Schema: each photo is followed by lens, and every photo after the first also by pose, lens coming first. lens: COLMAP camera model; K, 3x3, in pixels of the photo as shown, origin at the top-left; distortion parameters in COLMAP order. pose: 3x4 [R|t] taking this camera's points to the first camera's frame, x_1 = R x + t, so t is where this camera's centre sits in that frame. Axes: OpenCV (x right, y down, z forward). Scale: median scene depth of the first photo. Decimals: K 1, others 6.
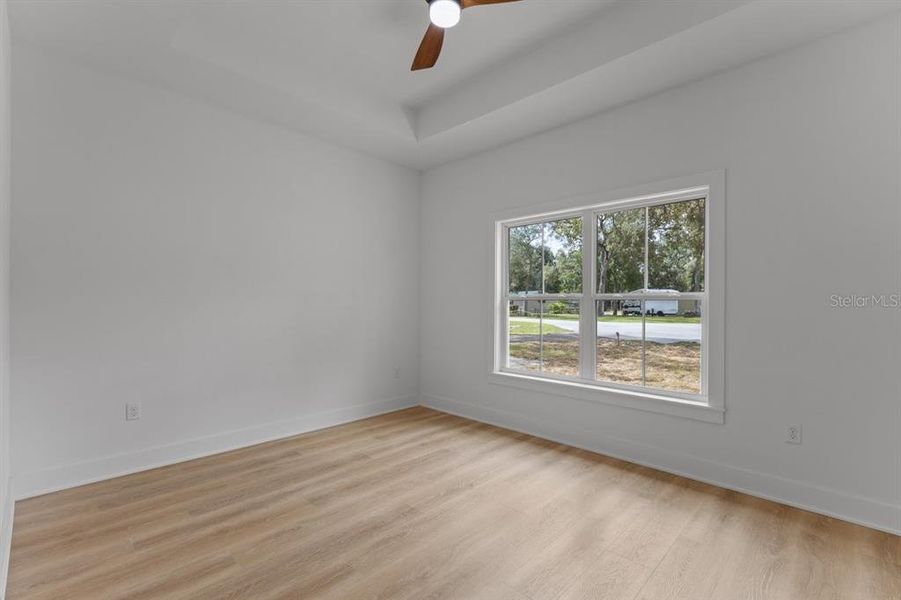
lens RADIAL K [[403.0, 0, 443.3], [0, 403.0, 300.1], [0, 0, 1]] dist [-0.003310, 0.000589]
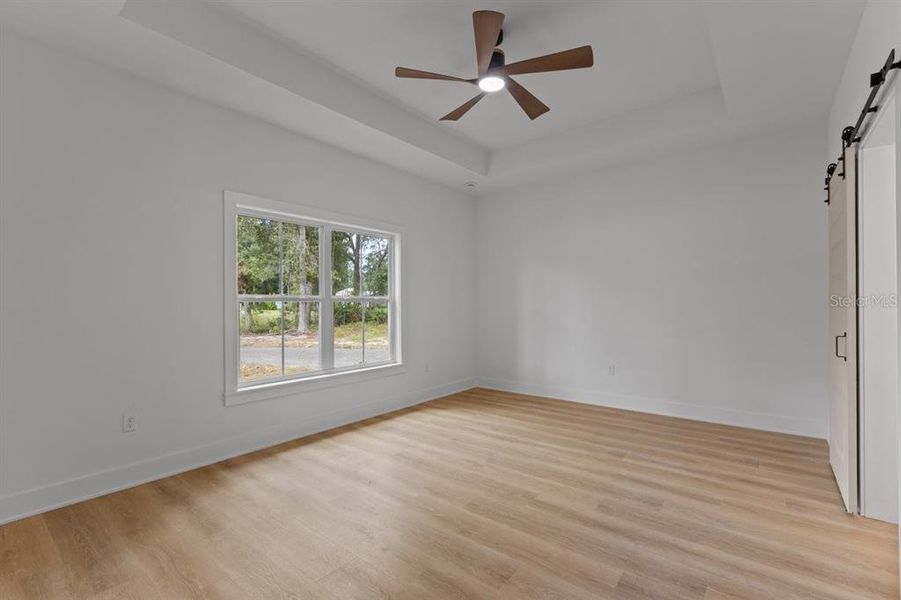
lens RADIAL K [[403.0, 0, 440.8], [0, 403.0, 298.6], [0, 0, 1]] dist [-0.003310, 0.000589]
pose [[-0.071409, -0.004984, 0.997435, -0.796931], [-0.002104, 0.999986, 0.004846, -0.014631], [-0.997445, -0.001753, -0.071419, 0.723519]]
